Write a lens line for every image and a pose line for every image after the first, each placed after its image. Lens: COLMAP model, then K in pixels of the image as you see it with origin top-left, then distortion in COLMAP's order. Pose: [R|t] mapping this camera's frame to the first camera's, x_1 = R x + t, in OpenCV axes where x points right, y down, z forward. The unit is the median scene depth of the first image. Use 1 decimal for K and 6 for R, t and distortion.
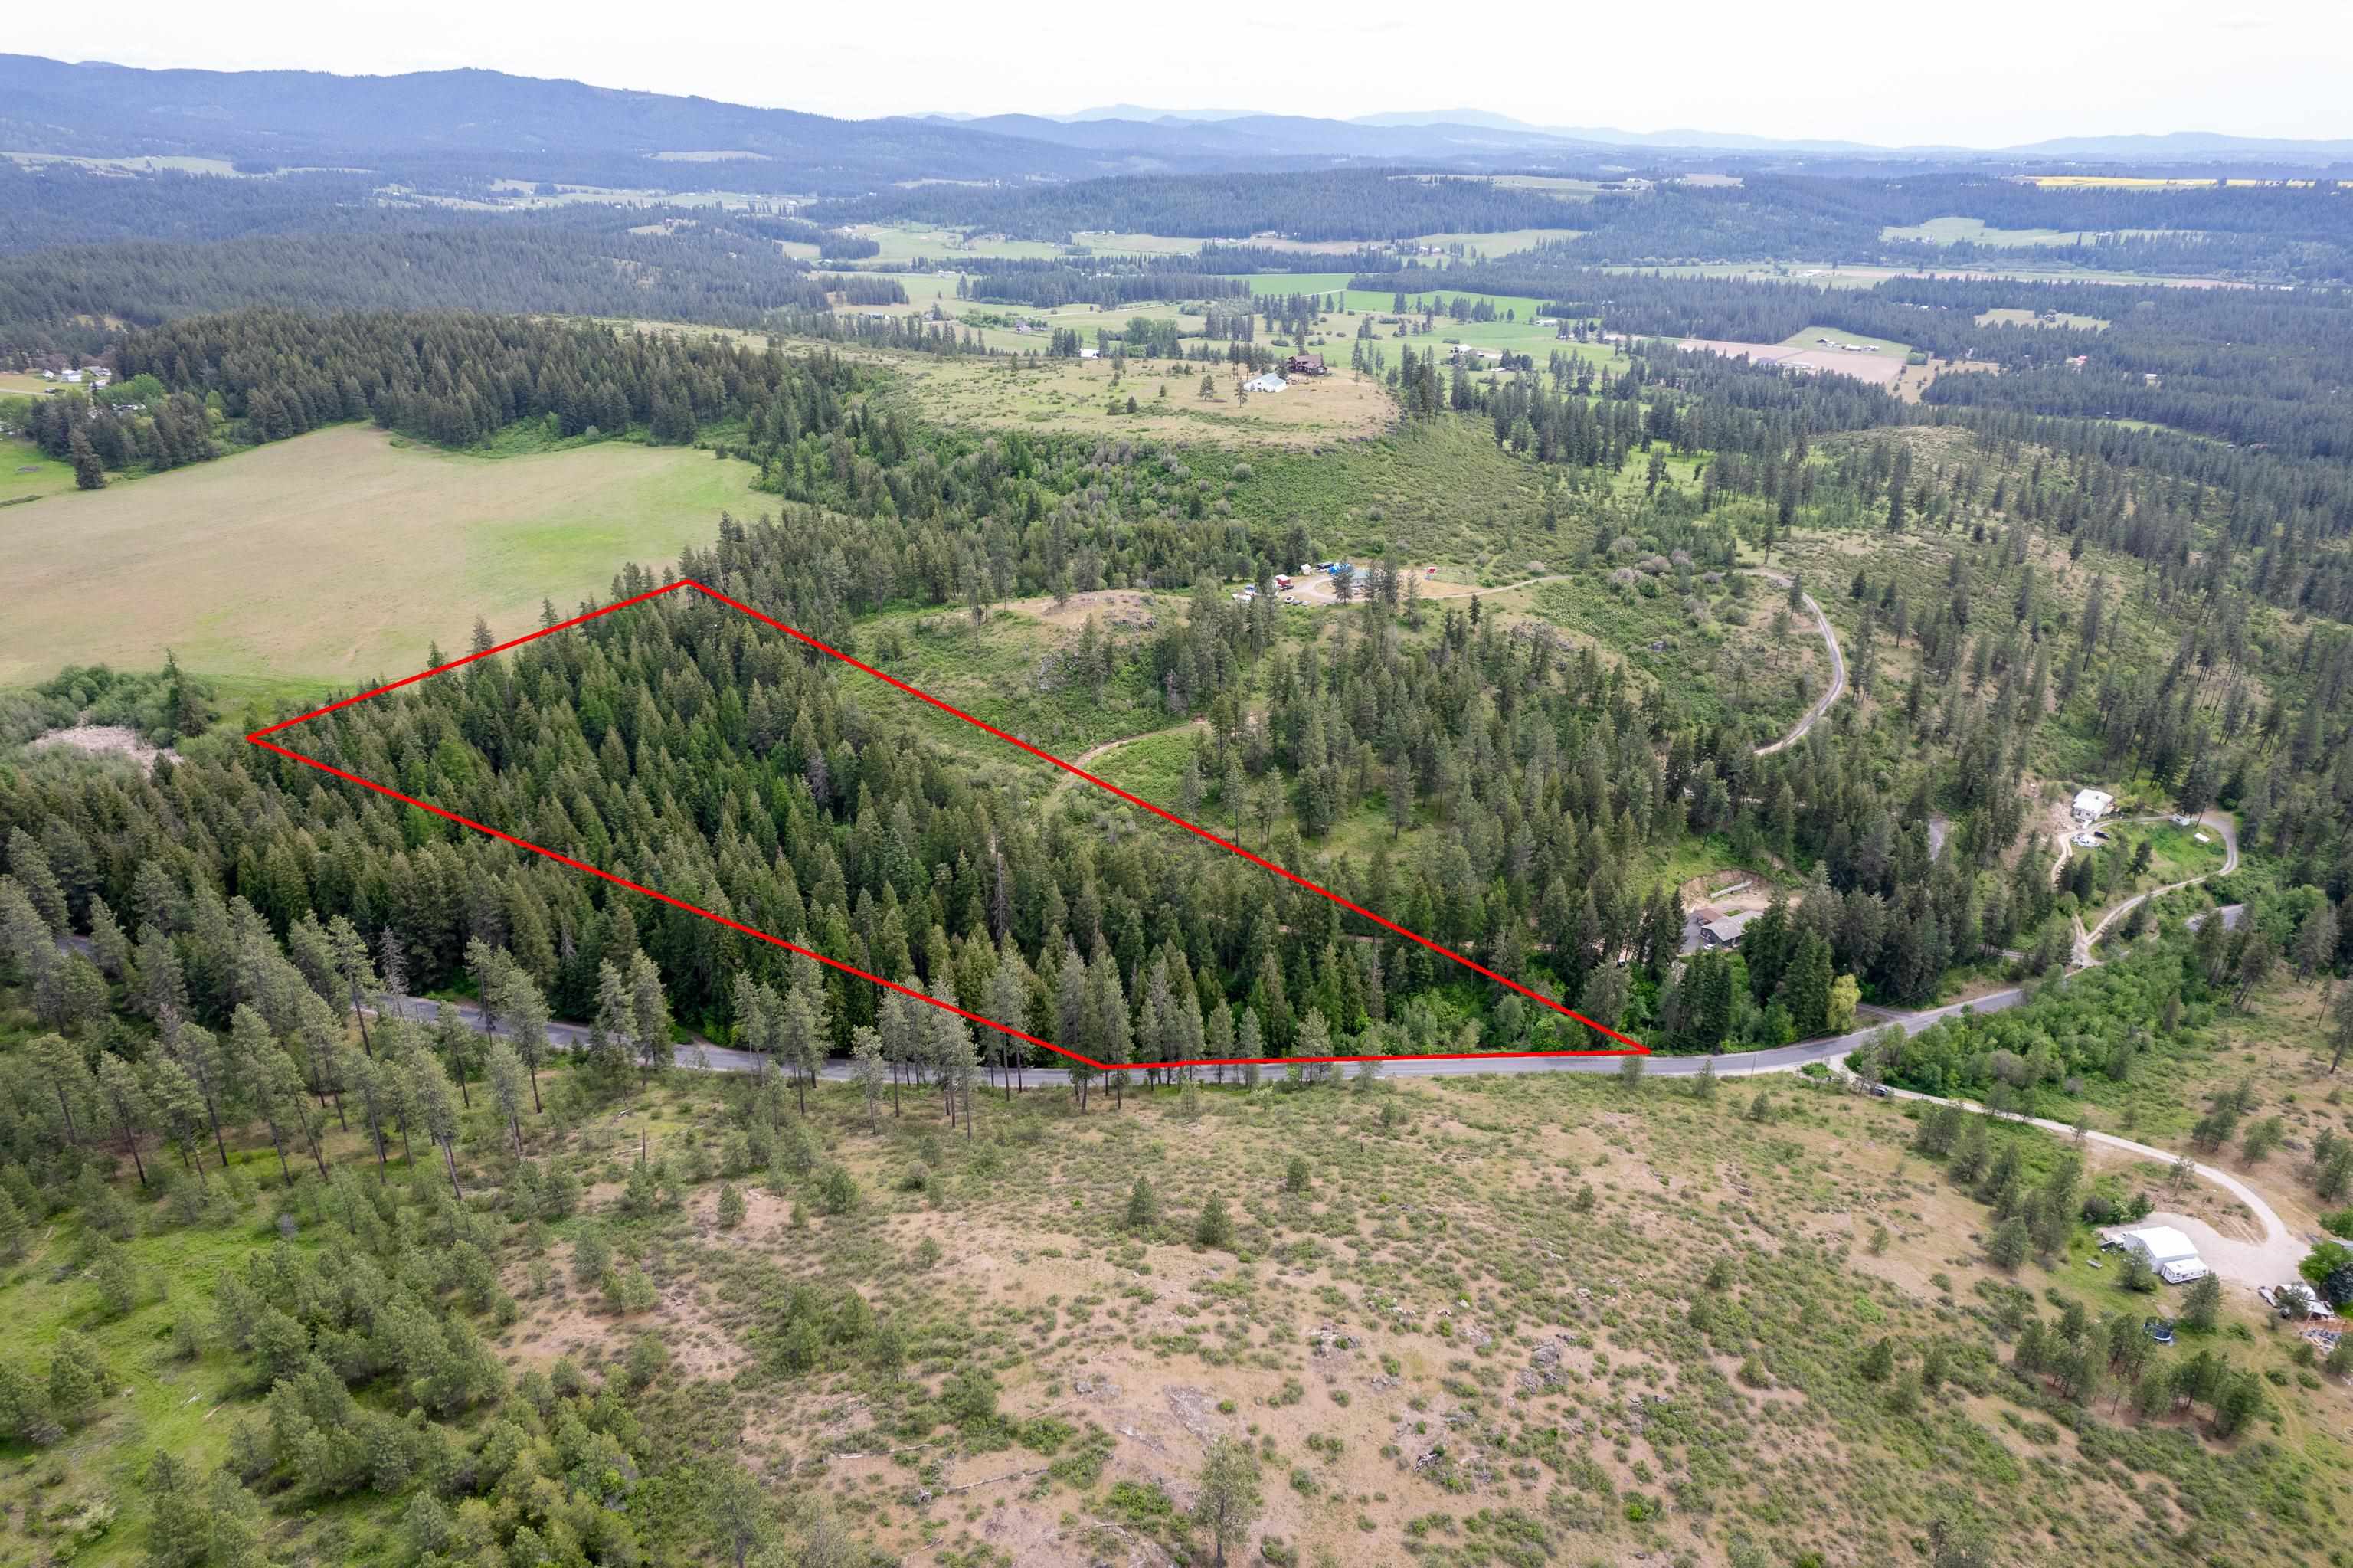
lens RADIAL K [[1502.1, 0, 1179.7], [0, 1502.1, 782.4], [0, 0, 1]] dist [-0.075196, 0.068202]
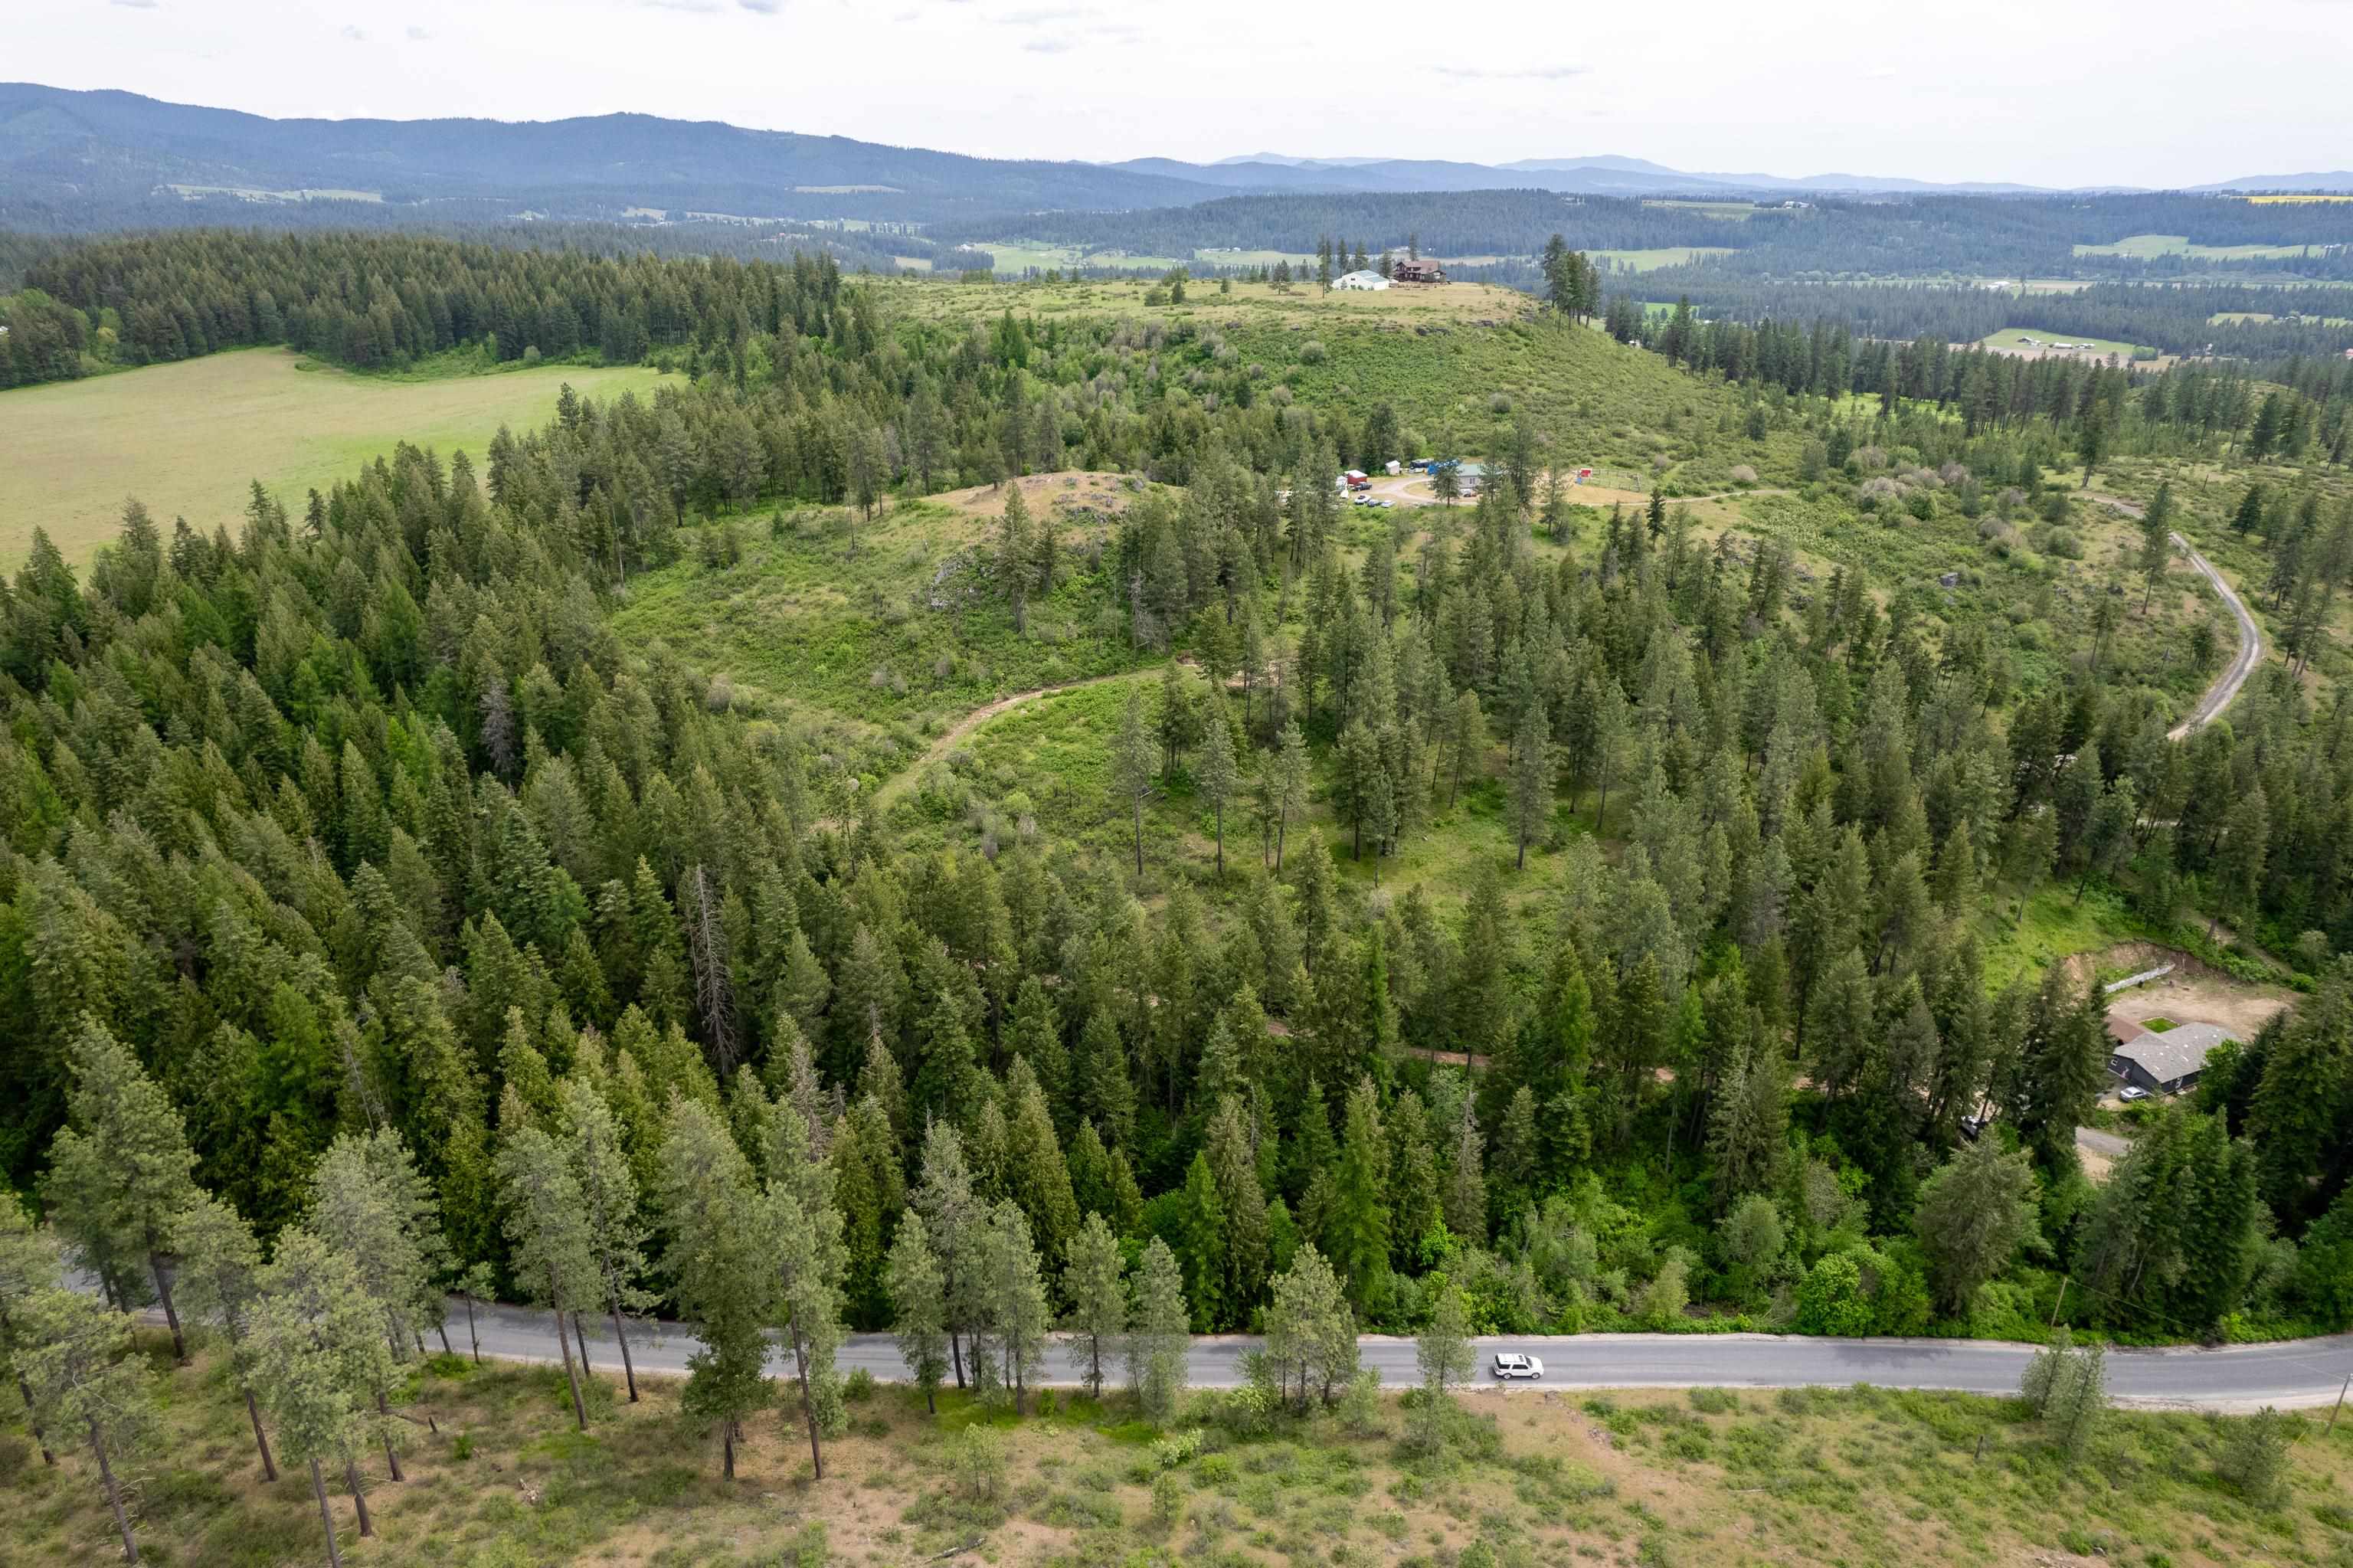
lens RADIAL K [[1502.1, 0, 1178.1], [0, 1502.1, 792.2], [0, 0, 1]] dist [-0.075196, 0.068202]
pose [[0.996020, 0.025952, -0.085265, 0.054444], [-0.027966, 0.999355, -0.022507, 0.021697], [0.084626, 0.024802, 0.996104, 0.367670]]
